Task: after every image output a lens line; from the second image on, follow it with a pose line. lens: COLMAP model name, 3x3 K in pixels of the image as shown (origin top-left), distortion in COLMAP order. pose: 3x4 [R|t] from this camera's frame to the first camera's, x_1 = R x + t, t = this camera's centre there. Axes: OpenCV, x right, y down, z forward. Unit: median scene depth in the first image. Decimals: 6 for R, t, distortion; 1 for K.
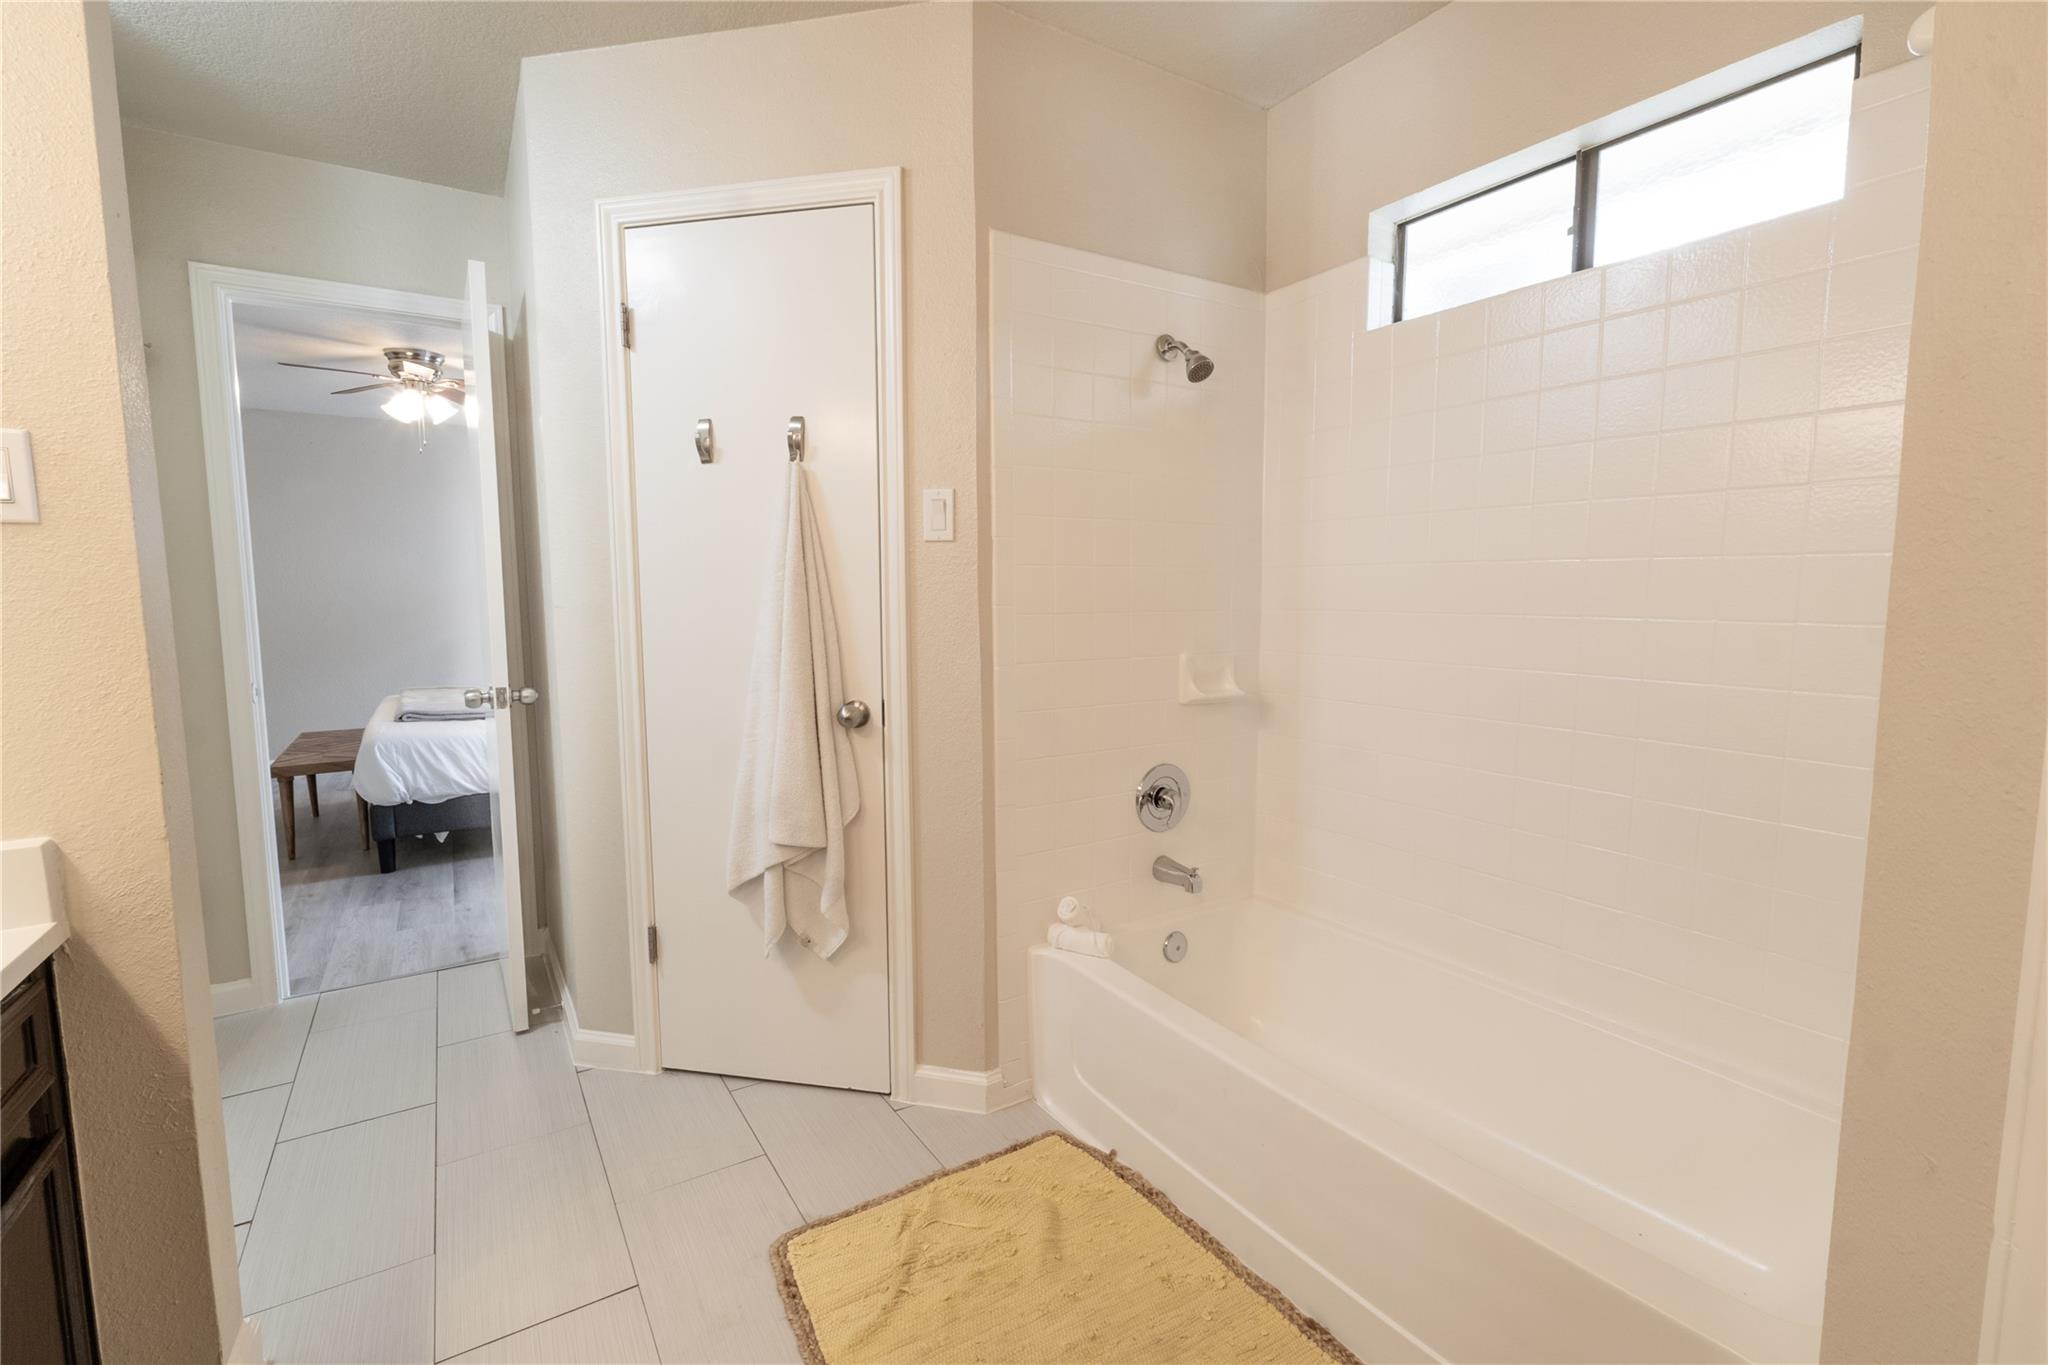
lens RADIAL K [[939.2, 0, 1022.0], [0, 939.2, 663.0], [0, 0, 1]] dist [0.019016, -0.001231]
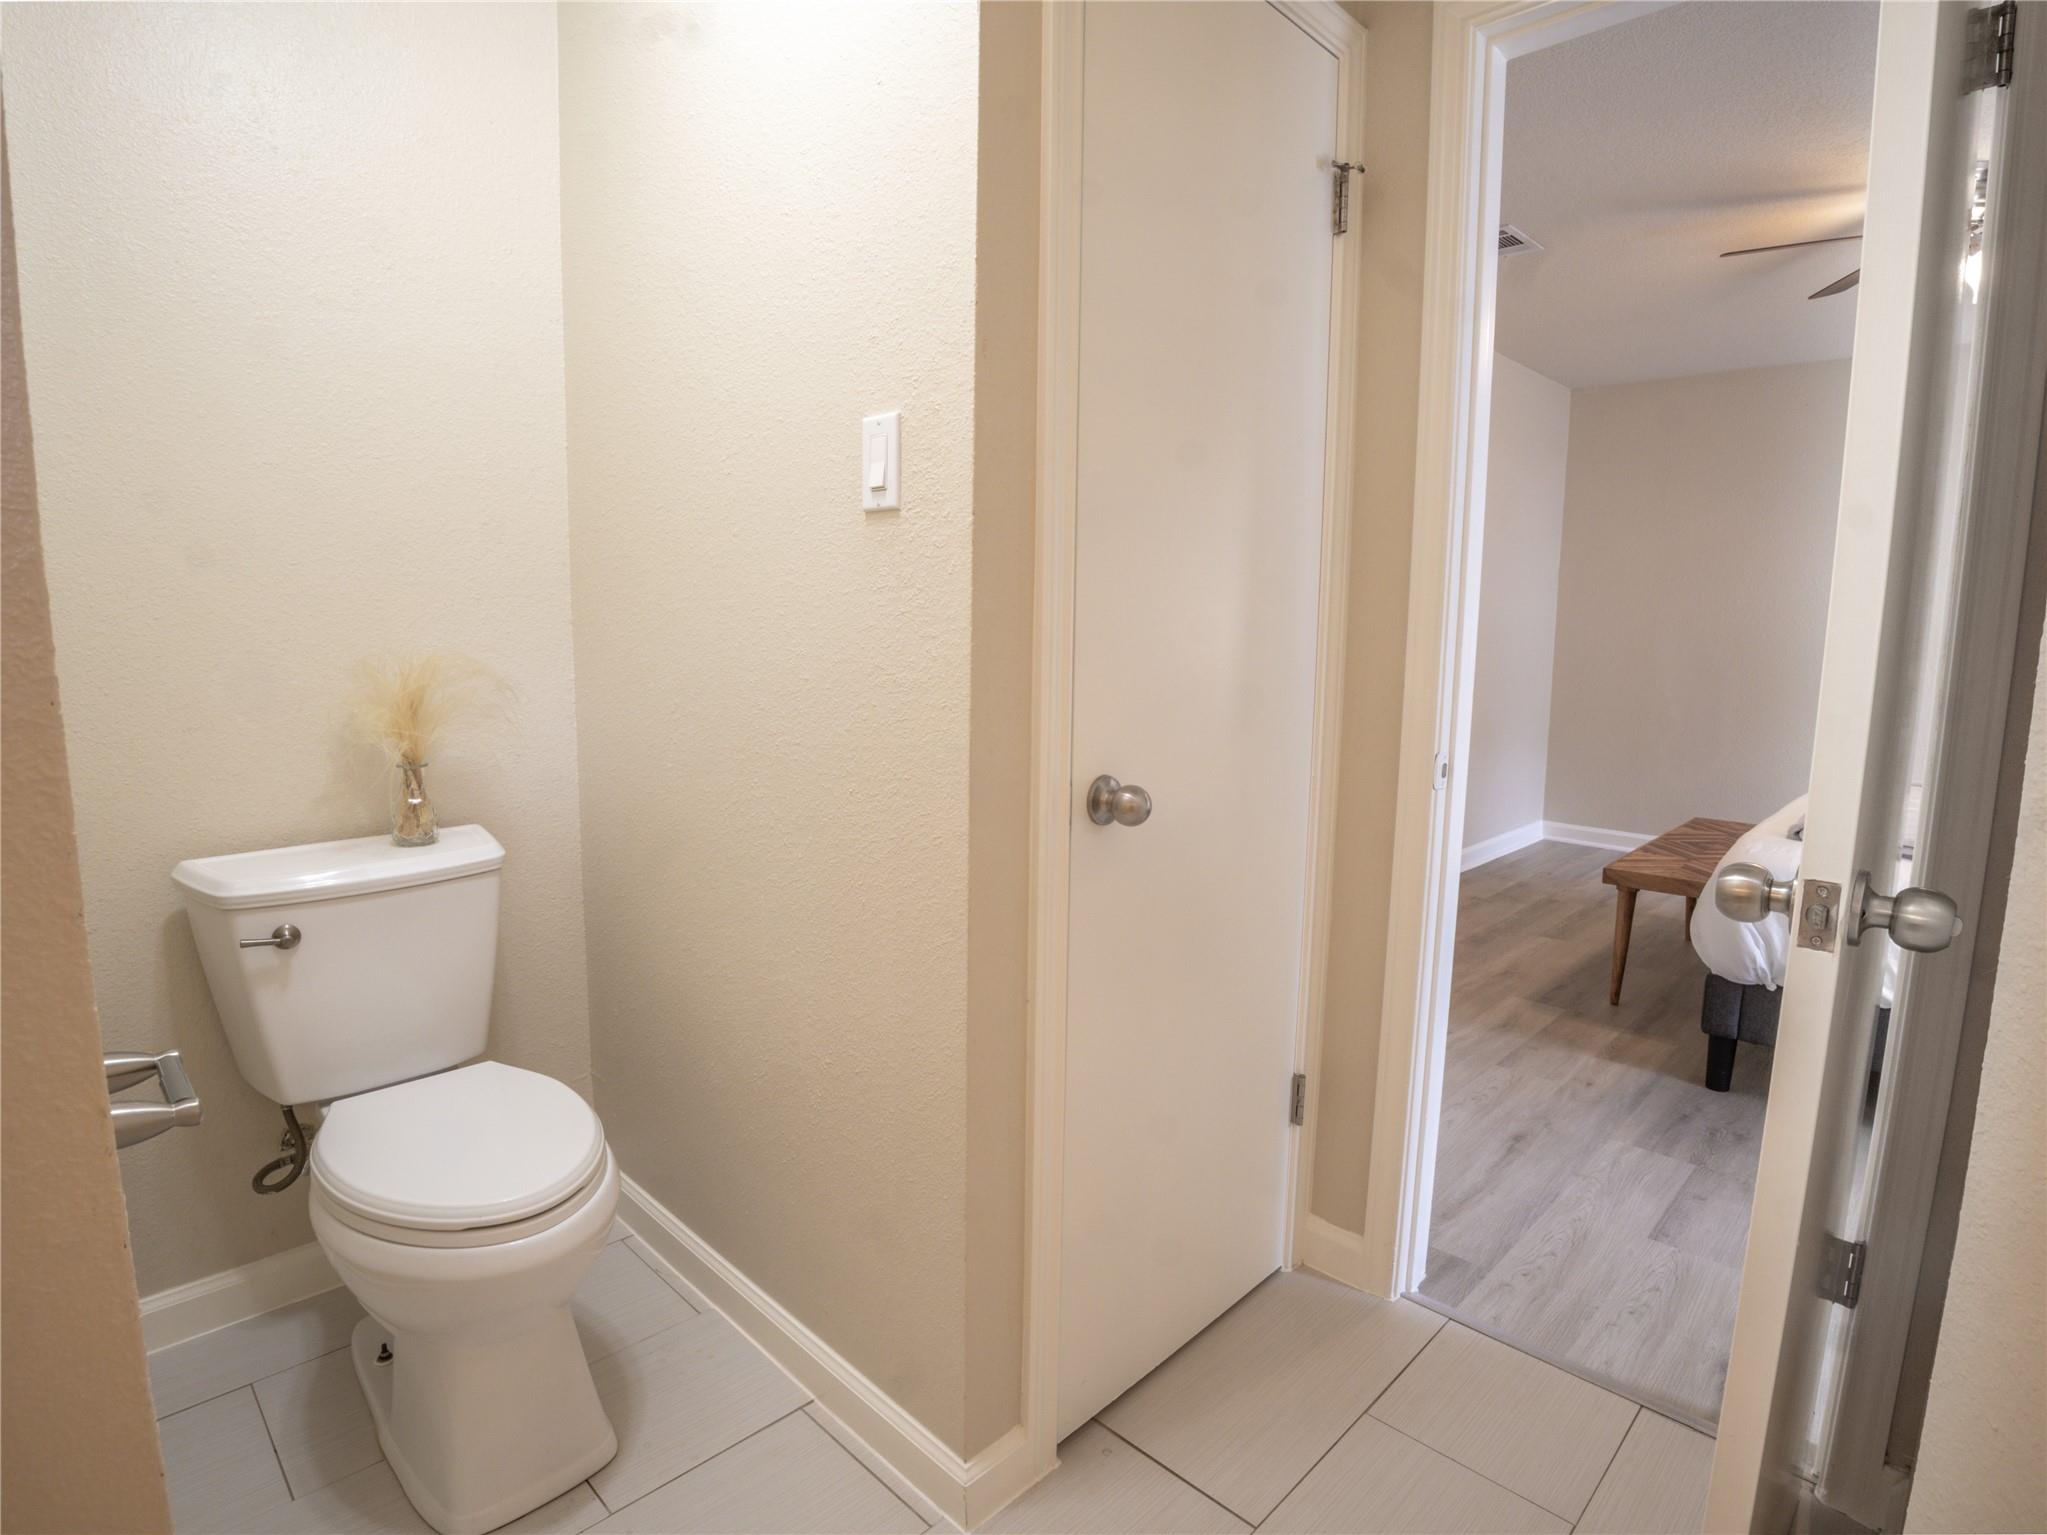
lens RADIAL K [[1070.3, 0, 1027.6], [0, 1070.3, 751.6], [0, 0, 1]] dist [-0.037500, -0.002021]
pose [[0.244793, 0.142920, -0.958984, -0.211796], [-0.106669, 0.987042, 0.119873, -0.022134], [0.963690, 0.072950, 0.256866, 0.478978]]
